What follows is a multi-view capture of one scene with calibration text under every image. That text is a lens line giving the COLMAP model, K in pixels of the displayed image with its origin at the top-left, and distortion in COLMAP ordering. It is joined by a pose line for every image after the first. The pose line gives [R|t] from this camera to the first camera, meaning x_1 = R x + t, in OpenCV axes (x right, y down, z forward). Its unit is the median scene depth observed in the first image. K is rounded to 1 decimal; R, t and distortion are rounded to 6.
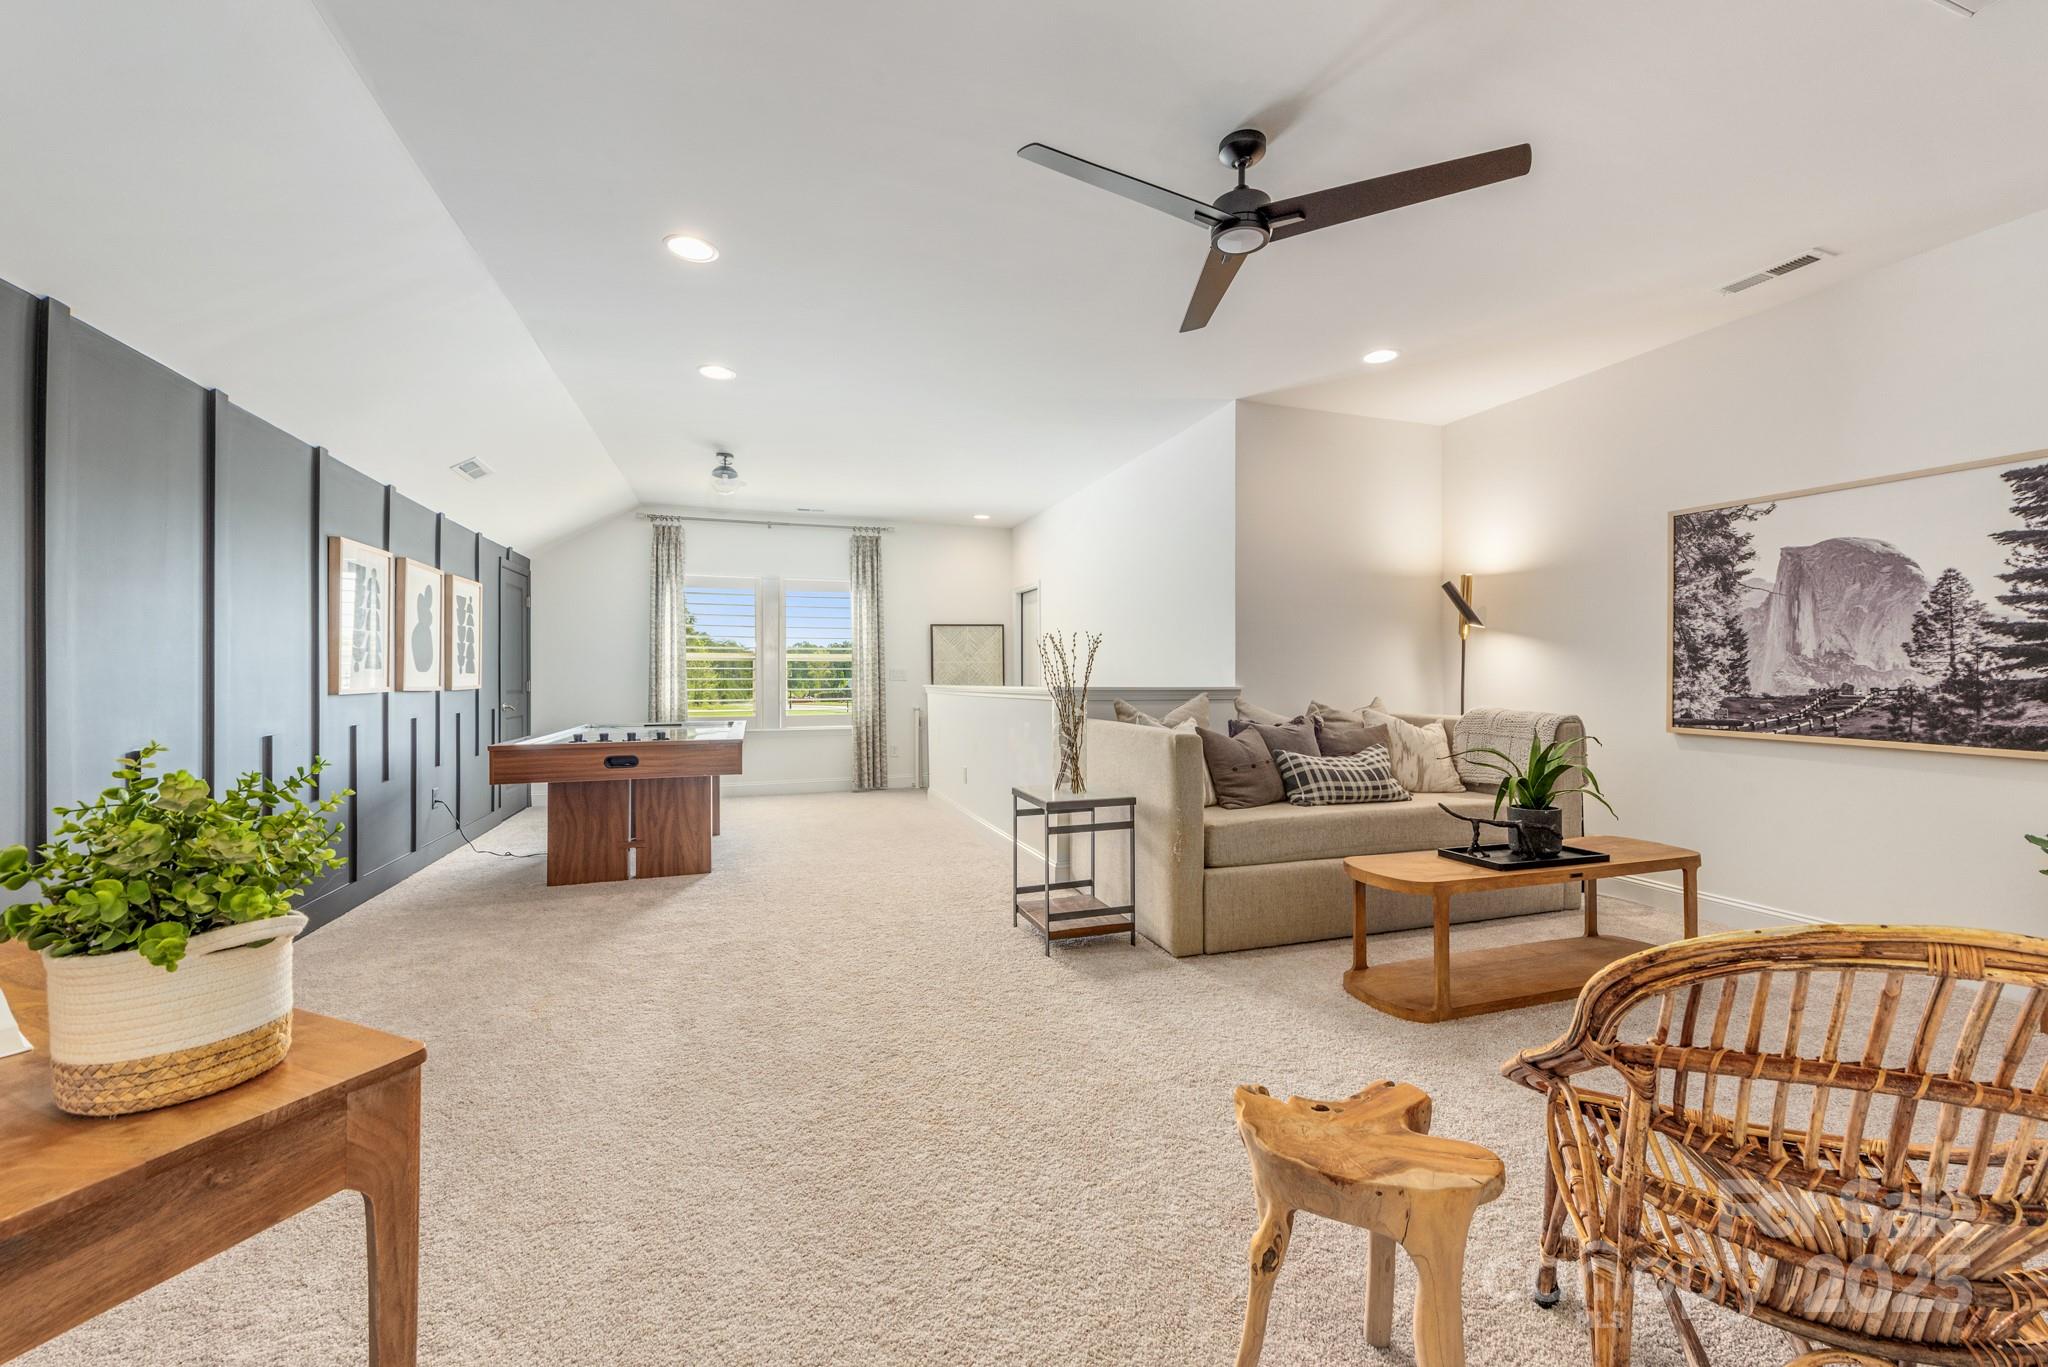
lens RADIAL K [[798.7, 0, 1037.0], [0, 798.7, 682.9], [0, 0, 1]] dist [0.008543, -0.002783]
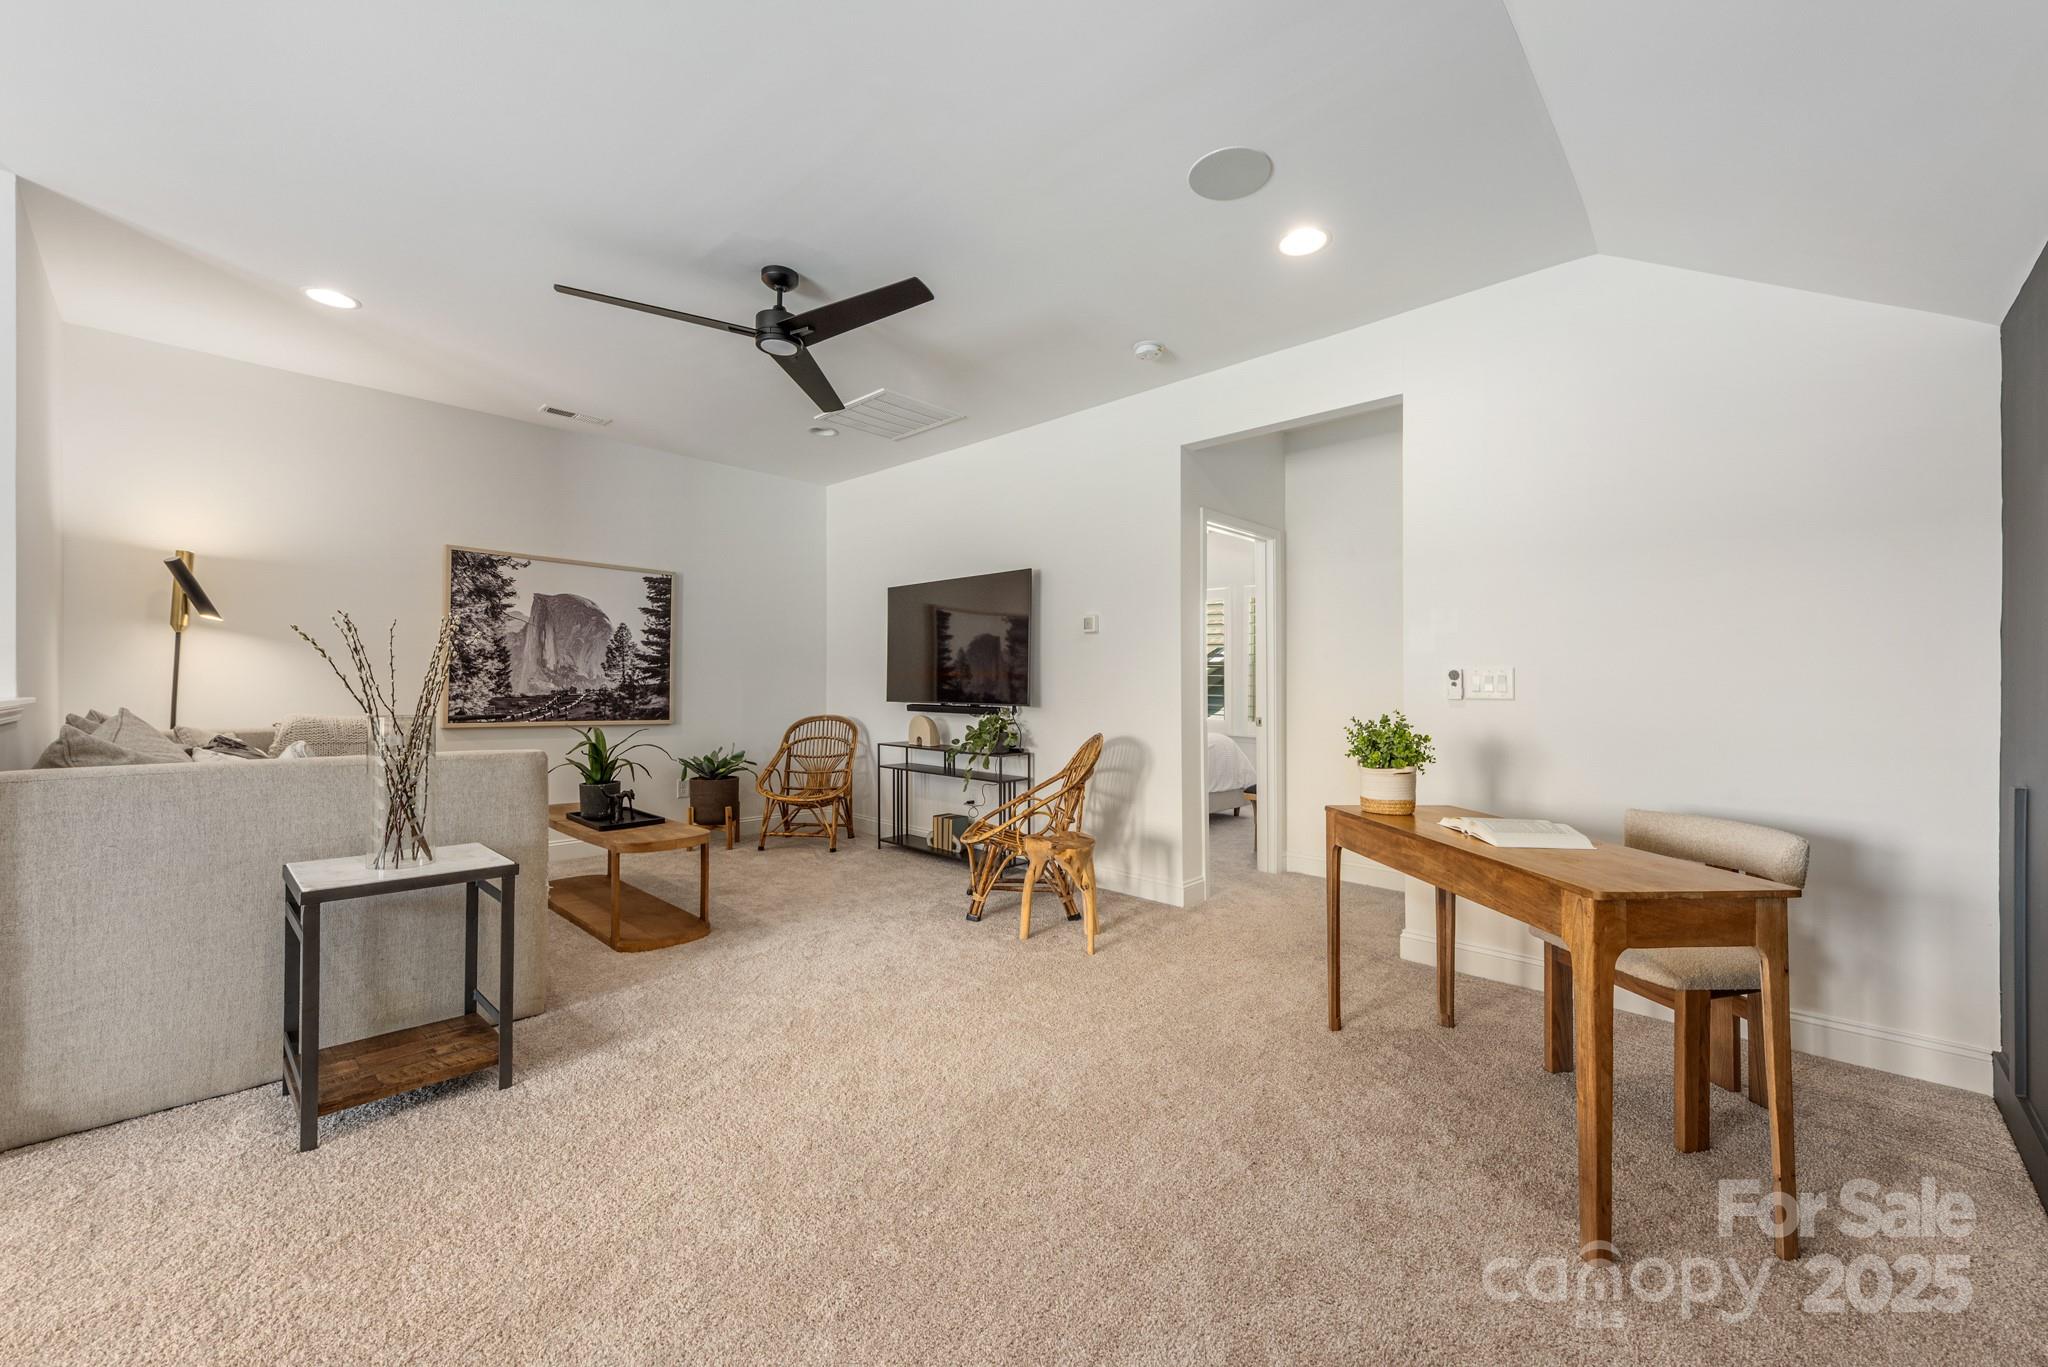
lens RADIAL K [[798.7, 0, 1028.7], [0, 798.7, 683.3], [0, 0, 1]] dist [0.008543, -0.002783]
pose [[-0.455912, -0.003588, 0.890018, -0.746410], [-0.000958, 0.999993, 0.003540, -0.011286], [-0.890024, 0.000761, -0.455913, 0.845933]]
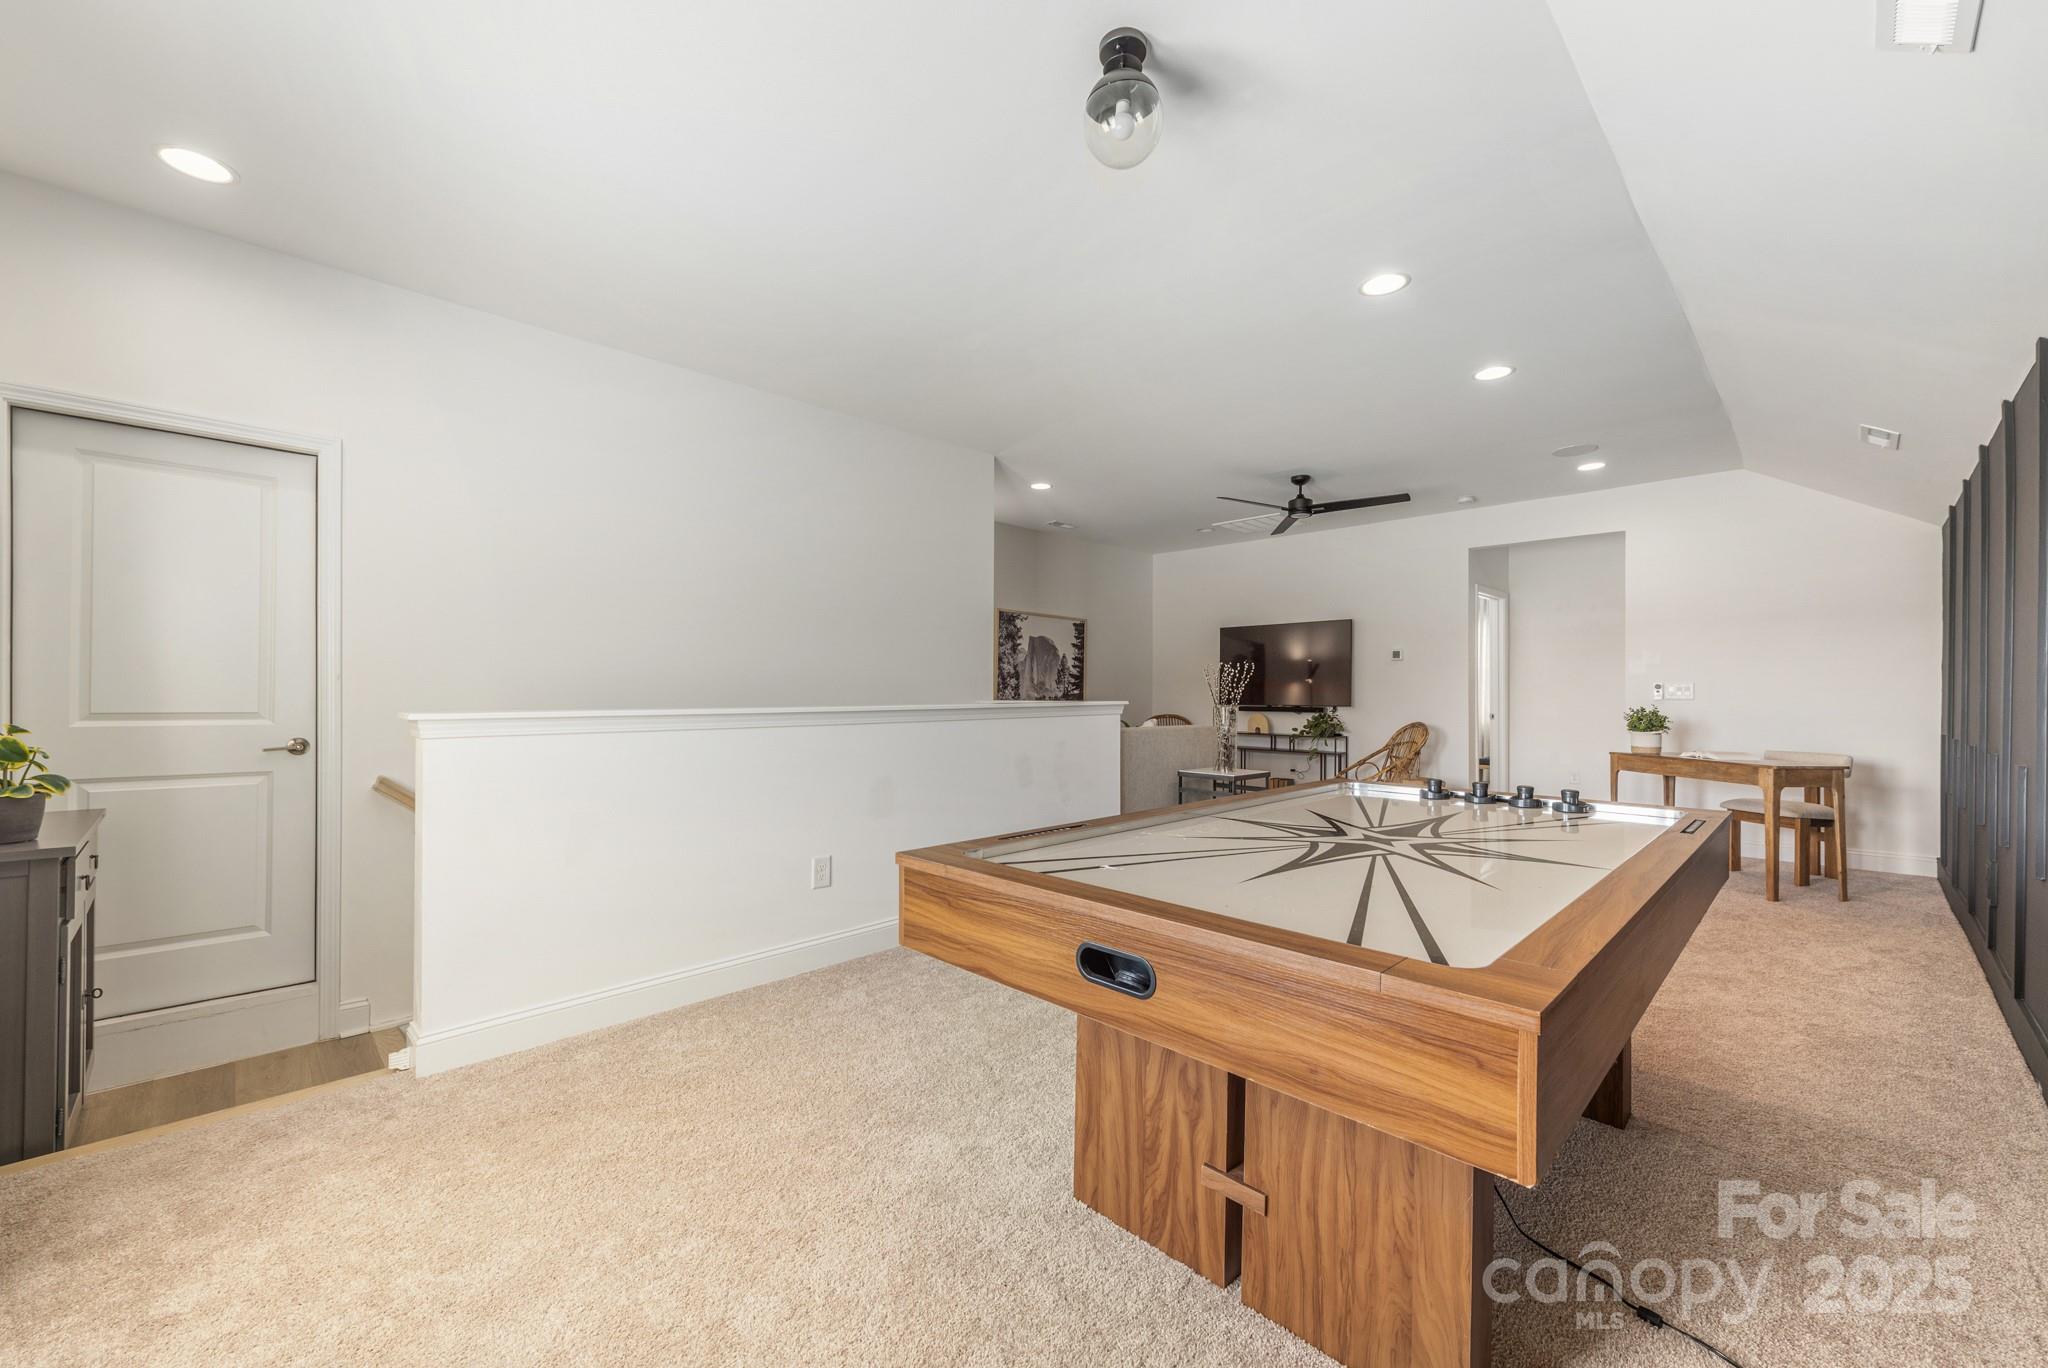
lens RADIAL K [[798.7, 0, 1039.7], [0, 798.7, 698.3], [0, 0, 1]] dist [0.008543, -0.002783]
pose [[-0.433593, -0.009928, 0.901054, -1.119374], [0.002331, 0.999924, 0.012139, -0.017526], [-0.901106, 0.007364, -0.433537, 1.922006]]
